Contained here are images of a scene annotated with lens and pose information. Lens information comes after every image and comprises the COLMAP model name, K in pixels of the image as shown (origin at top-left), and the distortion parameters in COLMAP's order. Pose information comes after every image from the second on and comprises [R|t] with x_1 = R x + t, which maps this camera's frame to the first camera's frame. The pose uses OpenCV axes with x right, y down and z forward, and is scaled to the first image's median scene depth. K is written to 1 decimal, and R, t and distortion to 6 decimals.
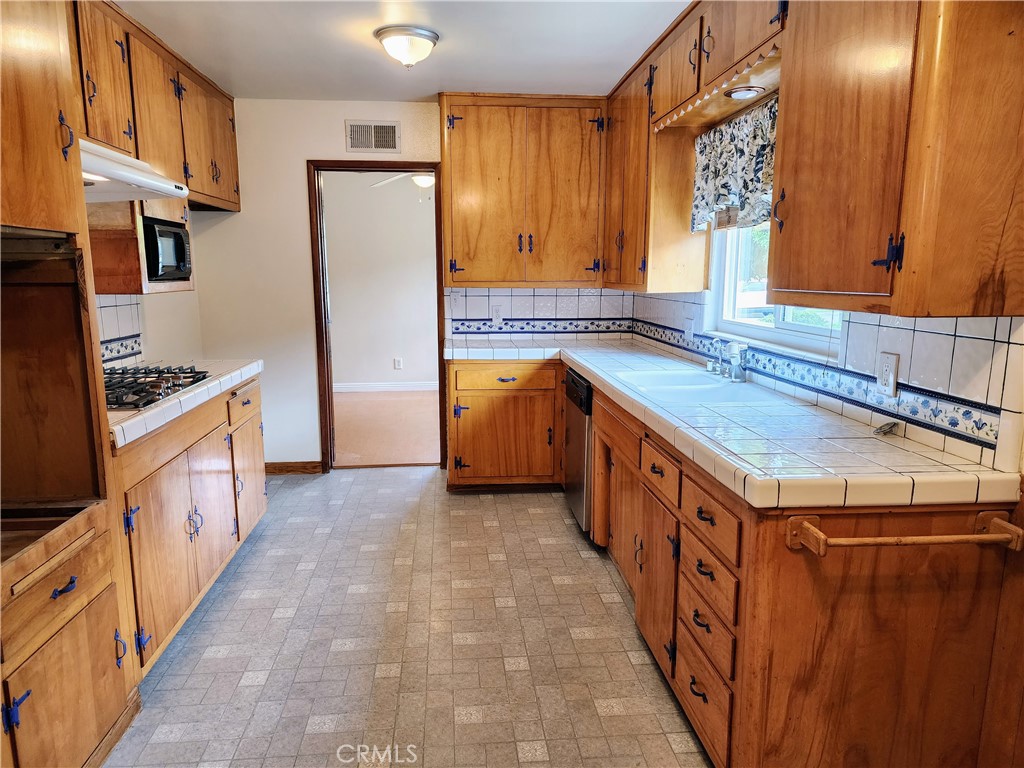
lens RADIAL K [[681.4, 0, 502.5], [0, 681.4, 388.6], [0, 0, 1]] dist [0.084779, -0.083588]
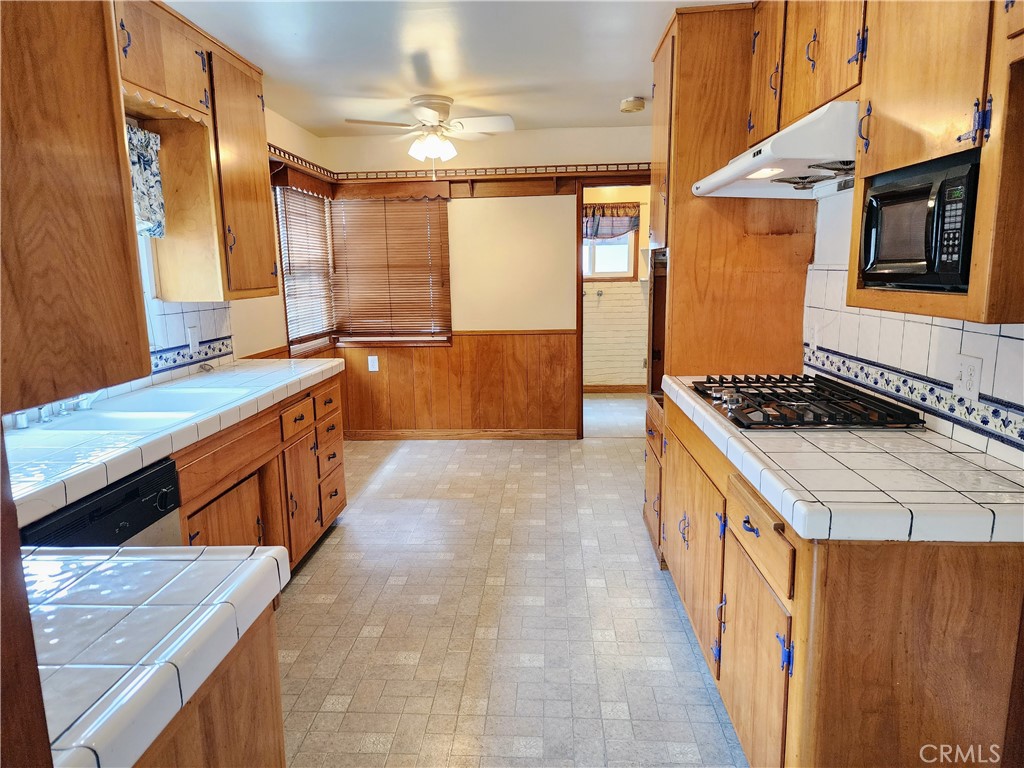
lens RADIAL K [[685.0, 0, 508.7], [0, 685.0, 390.4], [0, 0, 1]] dist [0.082045, -0.083749]
pose [[-0.989602, -0.005261, 0.143736, -0.313796], [0.043968, 0.940429, 0.337136, -0.306868], [-0.136948, 0.339951, -0.930419, 1.745640]]
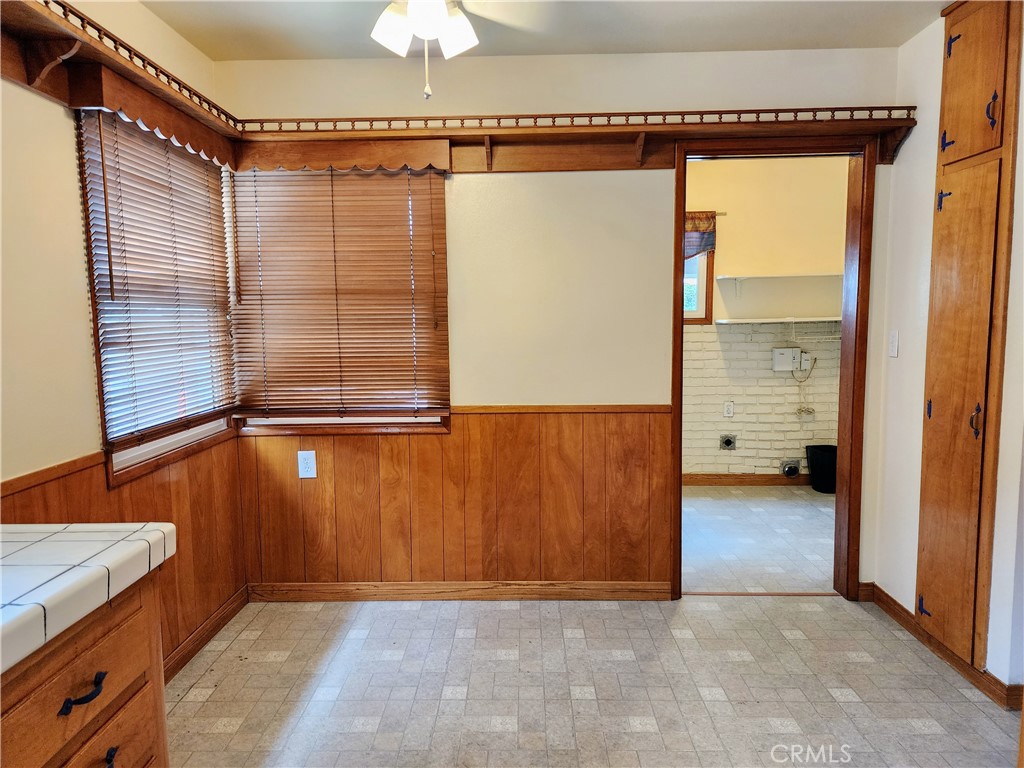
lens RADIAL K [[683.6, 0, 513.4], [0, 683.6, 384.4], [0, 0, 1]] dist [0.084057, -0.081979]
pose [[-0.994968, 0.001794, 0.100177, -0.087000], [0.028703, 0.963037, 0.267836, -0.142751], [-0.095993, 0.269364, -0.958242, 0.938517]]
